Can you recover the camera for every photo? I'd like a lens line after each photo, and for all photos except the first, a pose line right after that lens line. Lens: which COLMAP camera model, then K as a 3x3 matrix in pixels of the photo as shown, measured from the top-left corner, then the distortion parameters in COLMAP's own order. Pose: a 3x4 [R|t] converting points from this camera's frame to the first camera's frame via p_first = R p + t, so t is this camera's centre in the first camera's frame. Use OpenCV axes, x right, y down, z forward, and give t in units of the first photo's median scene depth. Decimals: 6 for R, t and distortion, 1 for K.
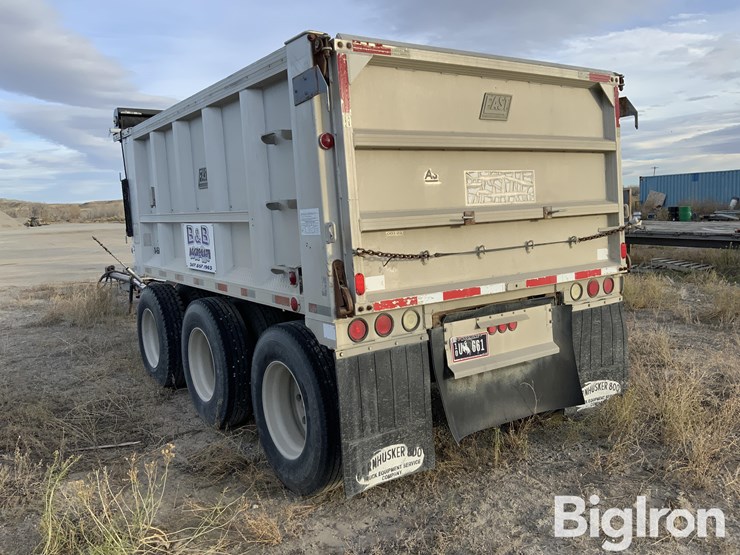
lens RADIAL K [[612.3, 0, 370.0], [0, 612.3, 277.5], [0, 0, 1]] dist [0.121197, -0.239170]
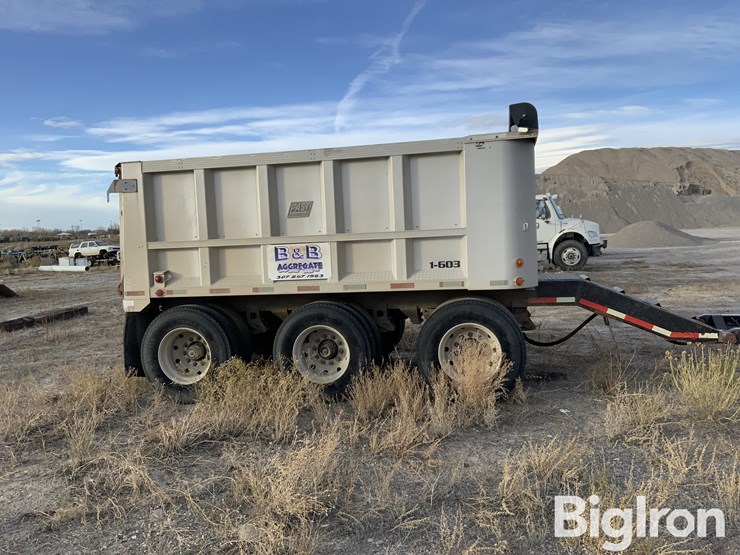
lens RADIAL K [[606.6, 0, 370.0], [0, 606.6, 277.5], [0, 0, 1]] dist [0.109194, -0.164709]
pose [[0.719049, -0.043063, 0.693624, -1.379508], [0.098604, 0.994303, -0.040489, 0.066121], [-0.687928, 0.097508, 0.719199, -0.041150]]
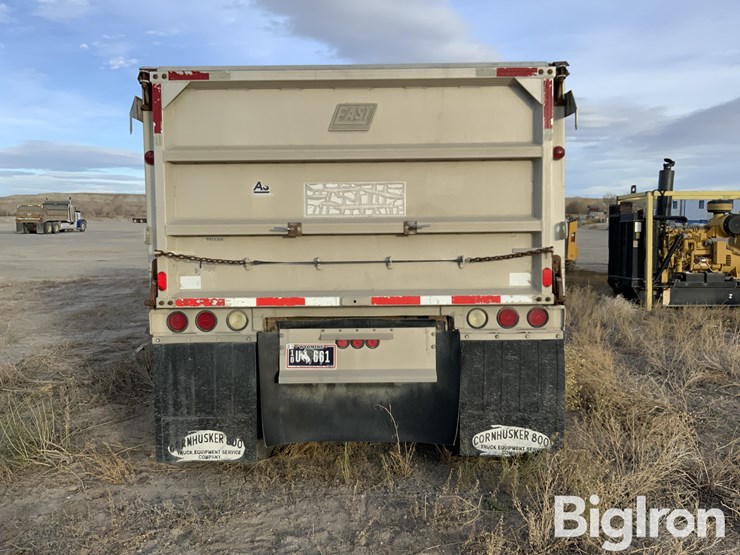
lens RADIAL K [[616.8, 0, 378.5], [0, 616.8, 275.4], [0, 0, 1]] dist [0.104791, -0.194817]
pose [[0.821683, 0.089414, -0.562887, 0.820290], [-0.089699, 0.995597, 0.027210, -0.057585], [0.562842, 0.028132, 0.826086, 0.220753]]
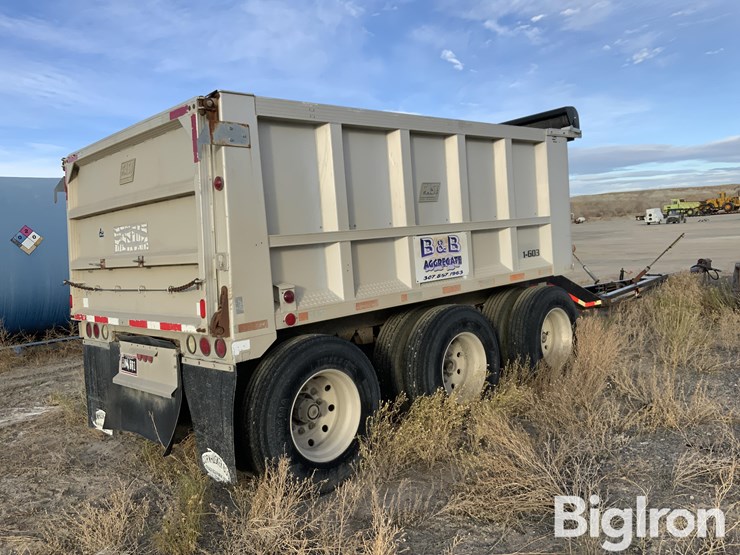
lens RADIAL K [[611.2, 0, 372.6], [0, 611.2, 273.1], [0, 0, 1]] dist [0.092231, -0.179051]
pose [[-0.166980, -0.005223, 0.985946, -1.654799], [0.199166, 0.979193, 0.038918, -0.111382], [-0.965635, 0.202865, -0.162465, 1.665195]]
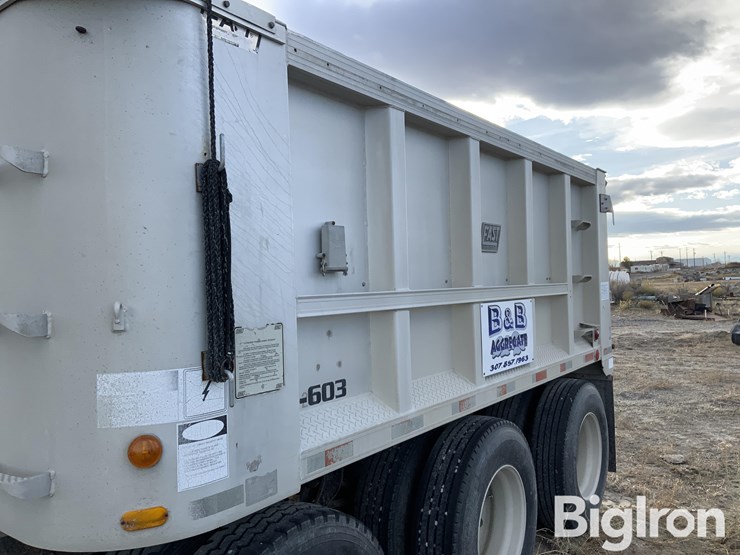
lens RADIAL K [[611.2, 0, 372.6], [0, 611.2, 273.1], [0, 0, 1]] dist [0.092231, -0.179051]
pose [[-0.343532, 0.069303, 0.936580, -1.129474], [0.150474, 0.988451, -0.017948, -0.165940], [-0.927008, 0.134765, -0.349993, 1.775158]]
